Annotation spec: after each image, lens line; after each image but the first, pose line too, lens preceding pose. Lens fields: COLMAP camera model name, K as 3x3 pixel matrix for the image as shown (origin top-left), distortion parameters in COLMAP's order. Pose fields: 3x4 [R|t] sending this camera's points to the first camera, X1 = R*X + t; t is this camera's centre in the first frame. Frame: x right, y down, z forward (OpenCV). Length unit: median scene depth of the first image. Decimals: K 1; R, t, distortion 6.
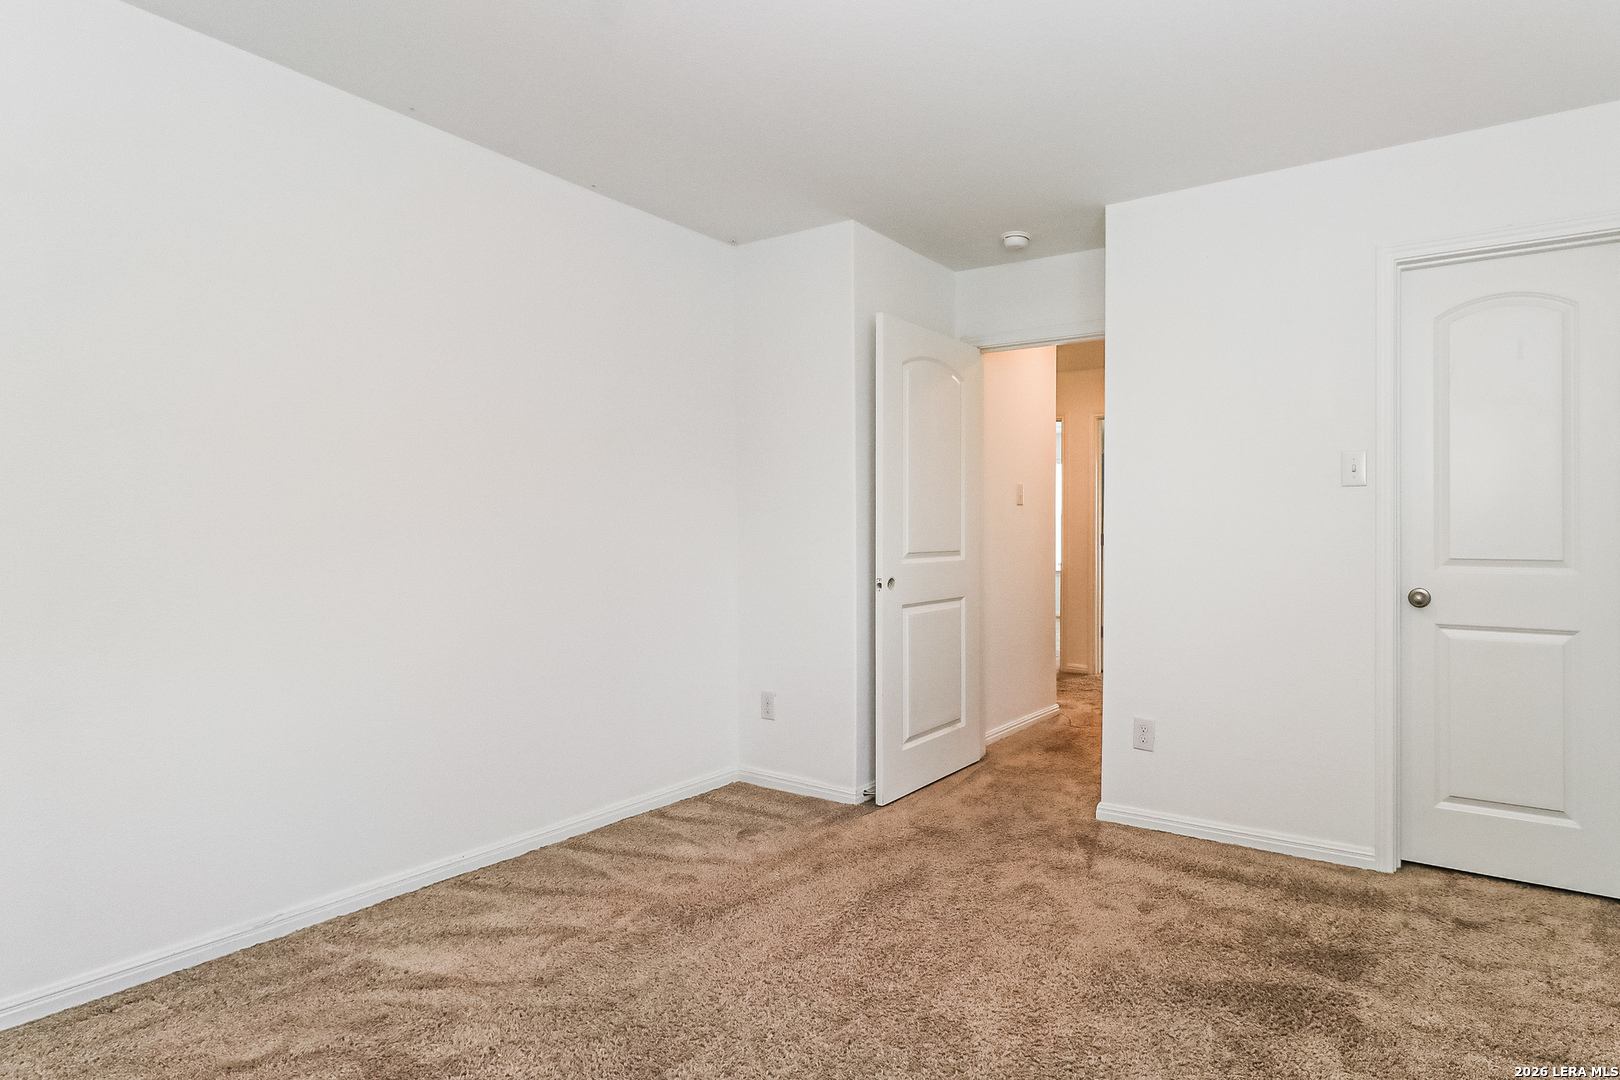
lens RADIAL K [[744.5, 0, 802.2], [0, 744.5, 540.0], [0, 0, 1]] dist [-0.000876, -0.000713]
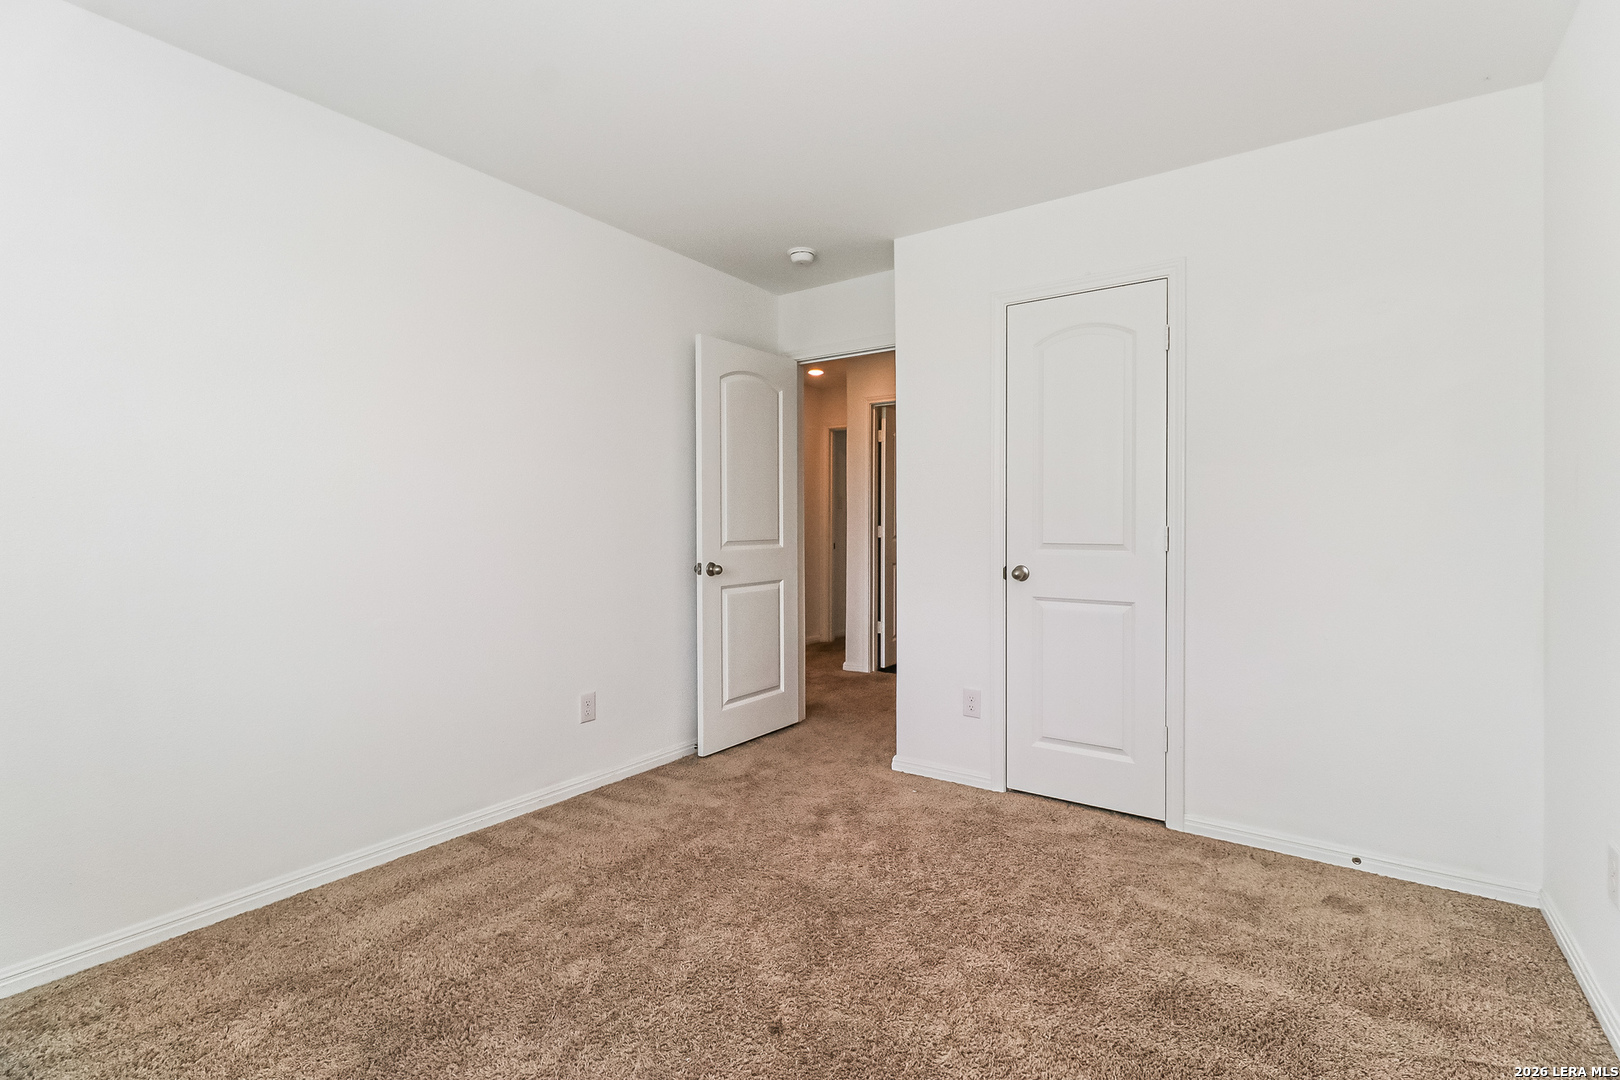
lens RADIAL K [[754.3, 0, 805.9], [0, 754.3, 534.9], [0, 0, 1]] dist [0.000383, -0.000113]
pose [[0.996528, -0.005207, -0.083099, 0.368806], [0.005533, 0.999978, 0.003689, 0.003435], [0.083078, -0.004136, 0.996534, -0.166715]]
